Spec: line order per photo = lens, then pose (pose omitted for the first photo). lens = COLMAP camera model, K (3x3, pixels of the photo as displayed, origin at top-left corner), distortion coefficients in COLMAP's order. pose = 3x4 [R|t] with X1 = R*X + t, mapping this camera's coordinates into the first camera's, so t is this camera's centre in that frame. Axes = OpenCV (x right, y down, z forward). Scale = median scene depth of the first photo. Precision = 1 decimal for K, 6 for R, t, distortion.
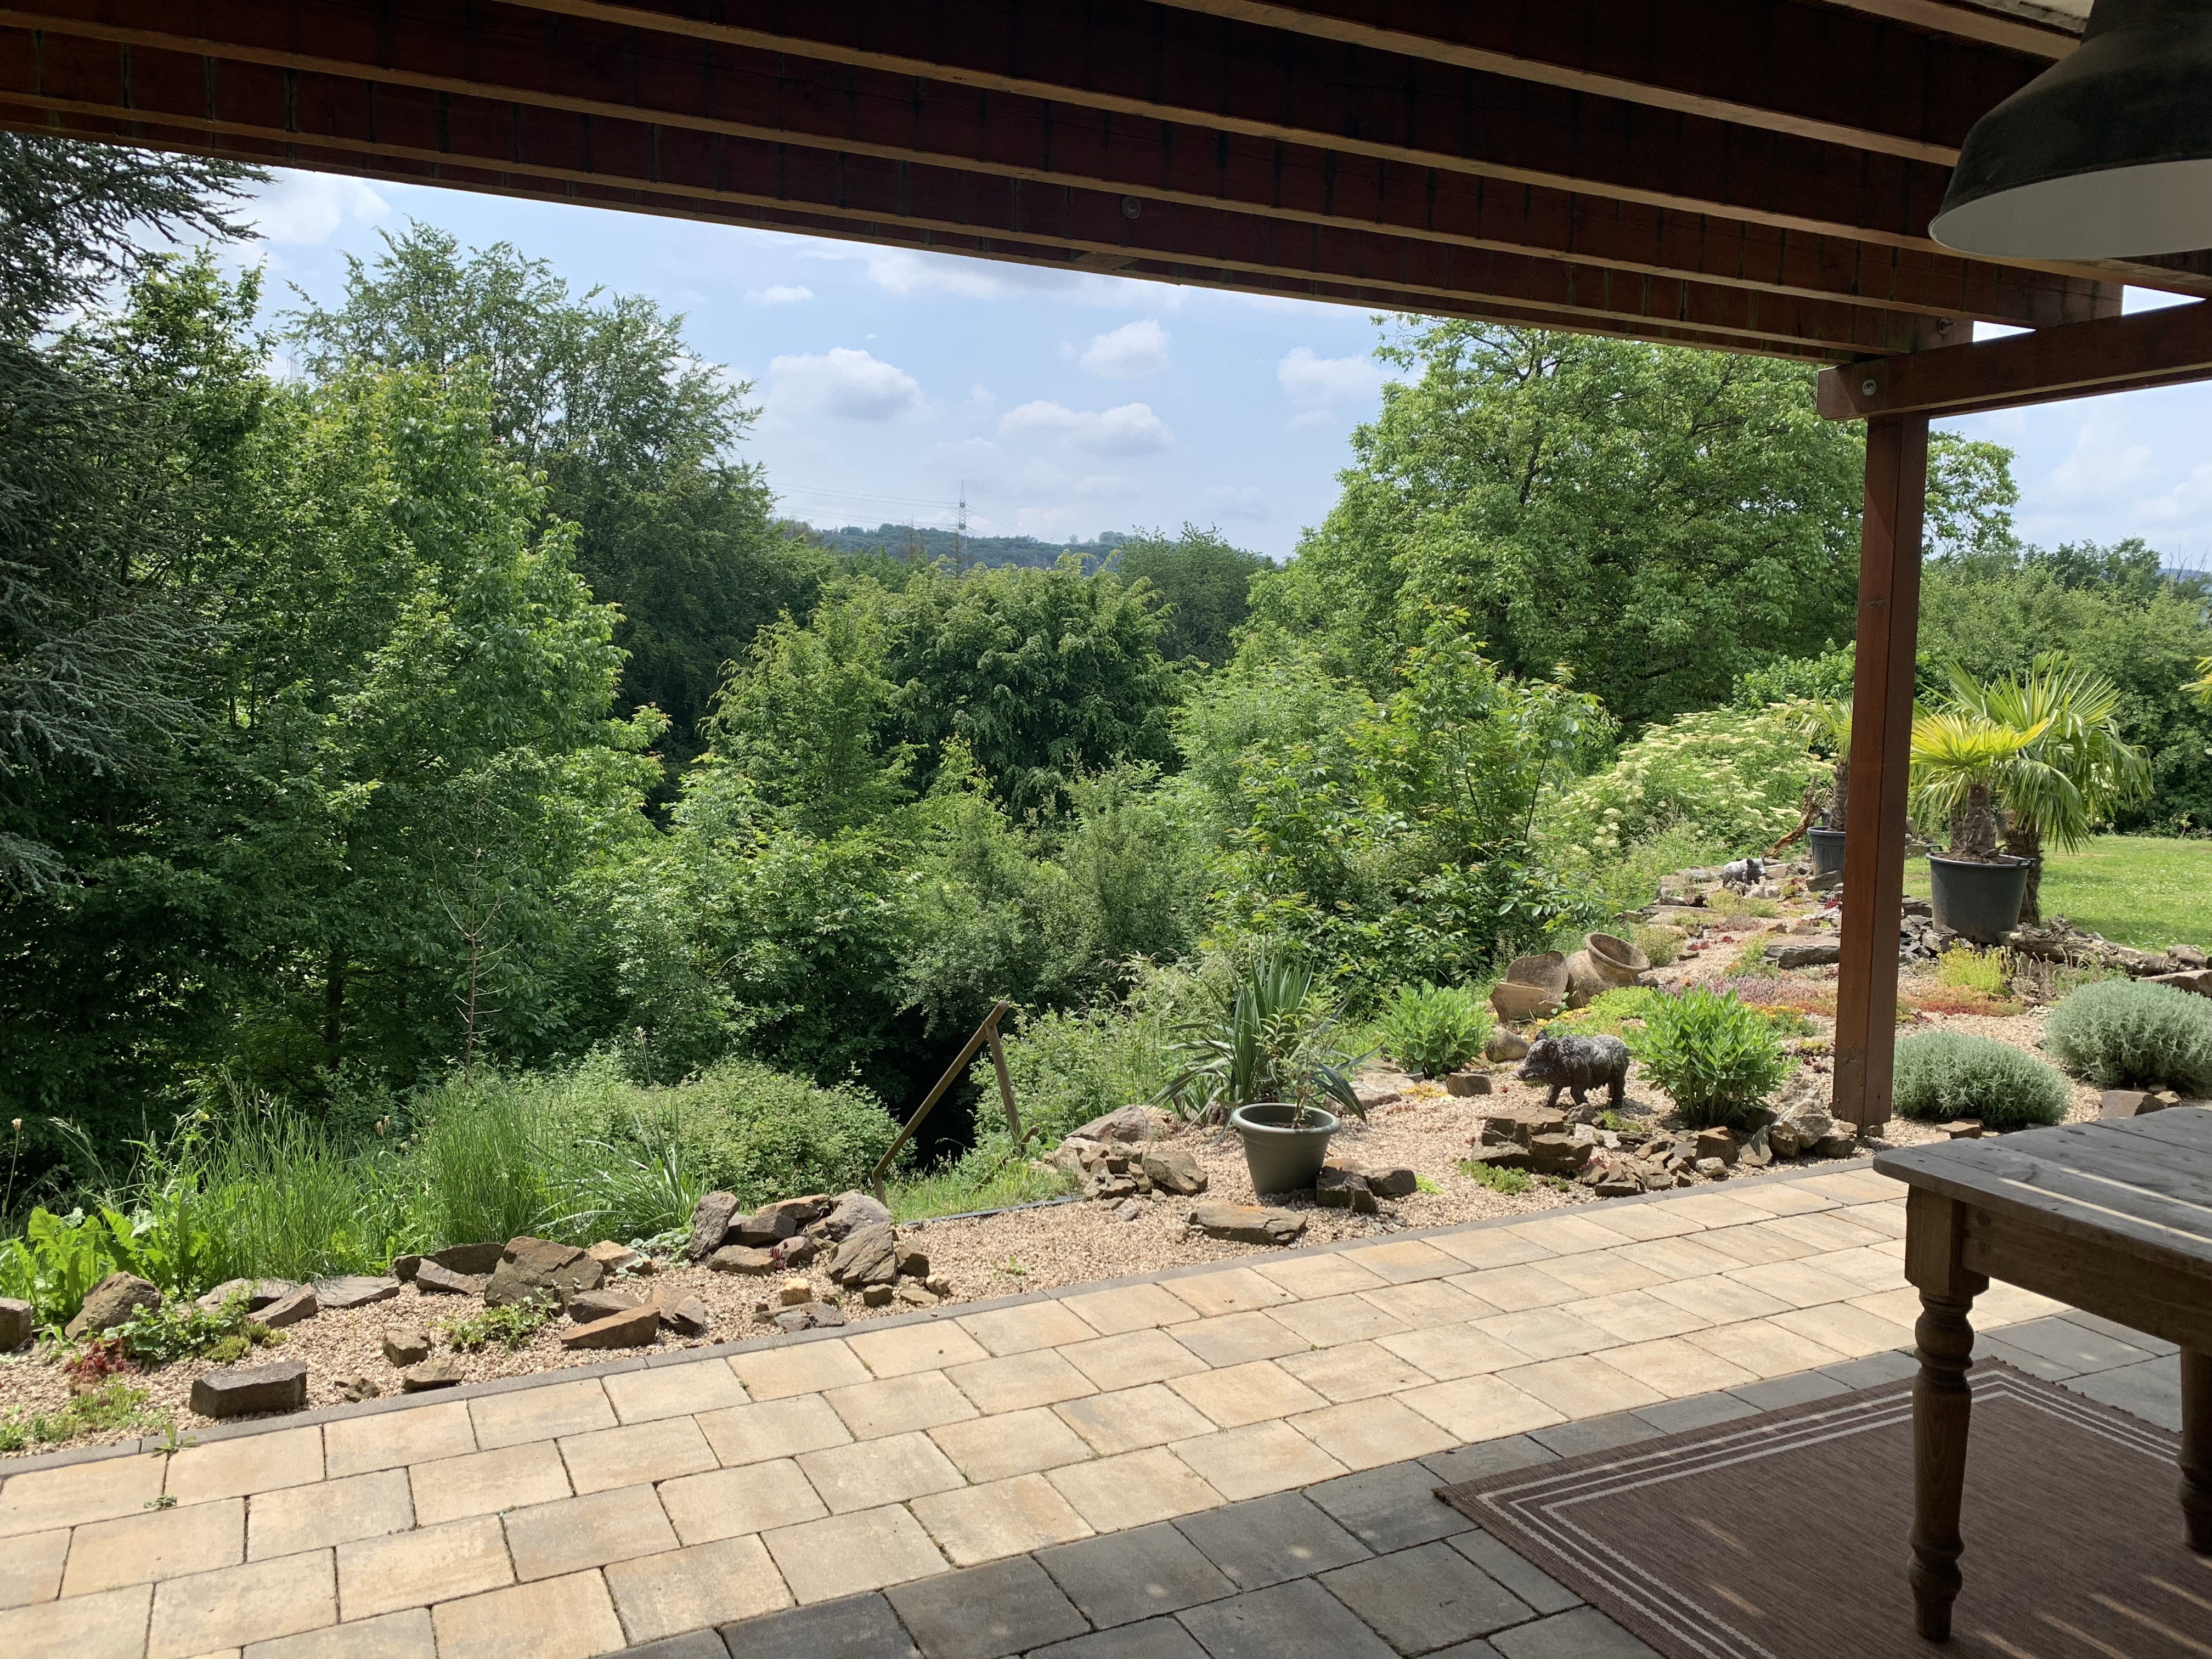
lens RADIAL K [[1697.0, 0, 1110.1], [0, 1697.0, 790.9], [0, 0, 1]] dist [0.078435, -0.118292]
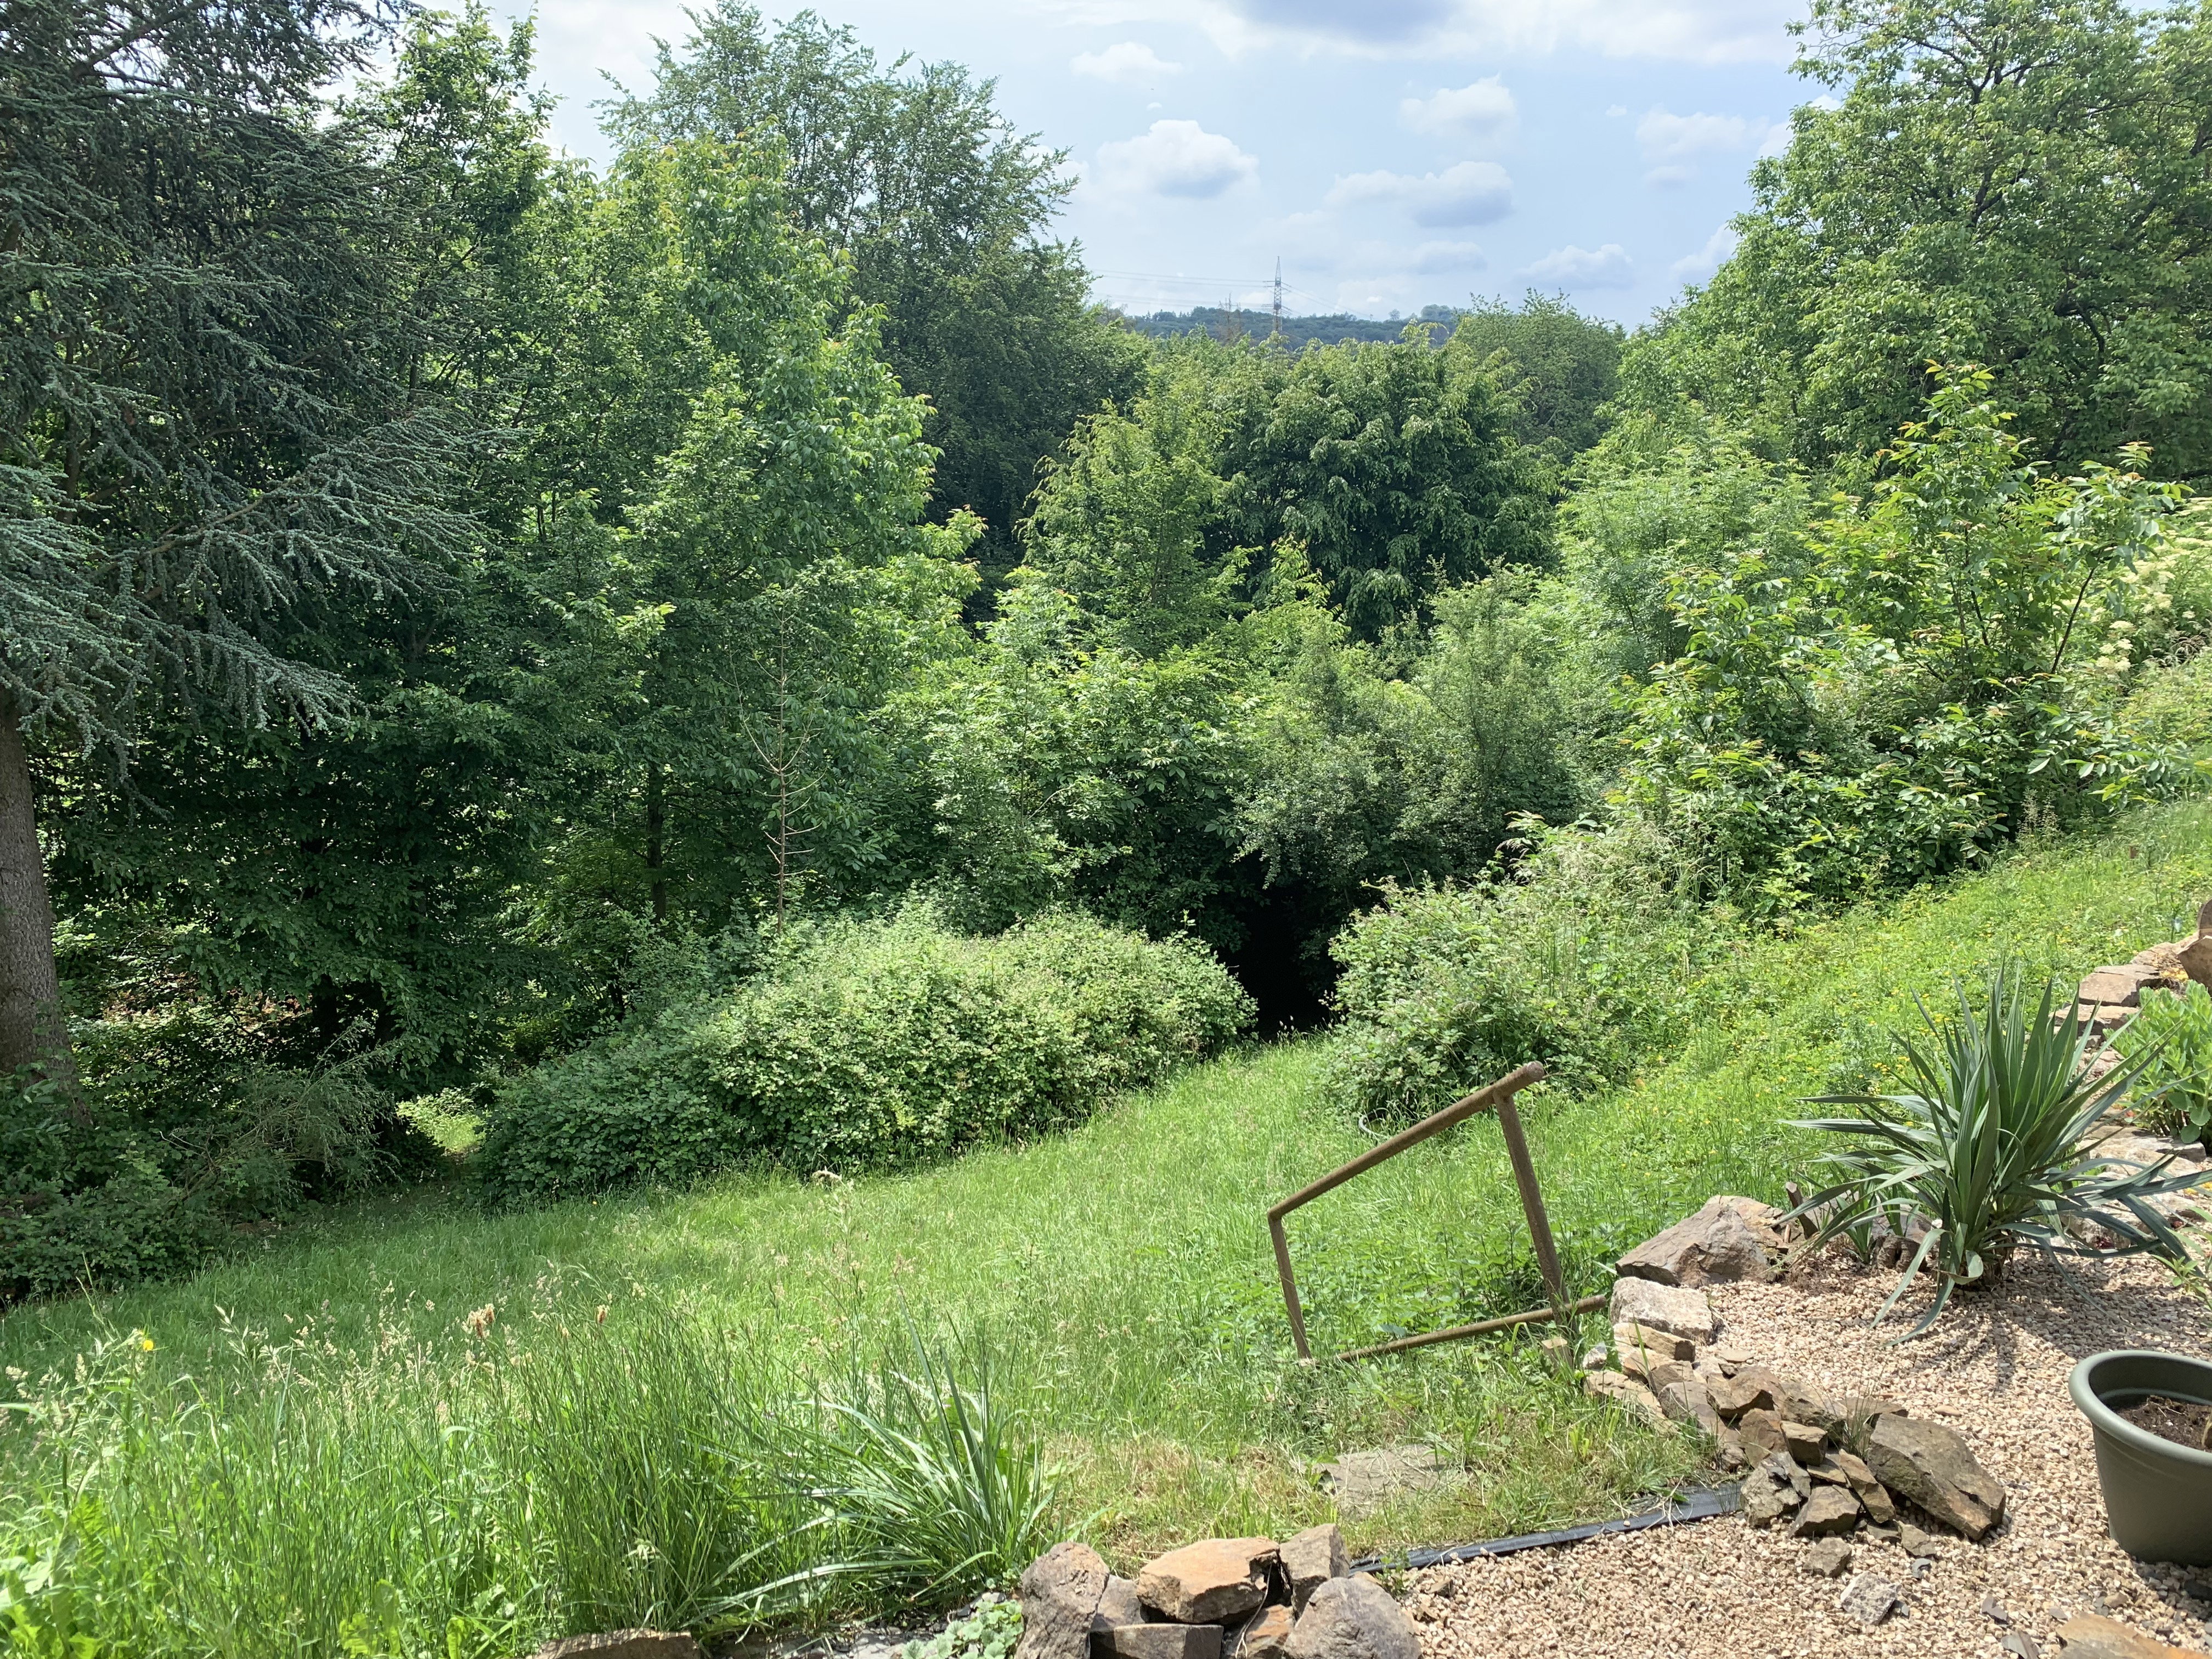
lens RADIAL K [[1697.0, 0, 1110.1], [0, 1697.0, 790.9], [0, 0, 1]] dist [0.078435, -0.118292]
pose [[0.983469, 0.016037, -0.180366, -0.027577], [0.005797, 0.992771, 0.119880, -0.010288], [0.180985, -0.118944, 0.976267, 0.114660]]
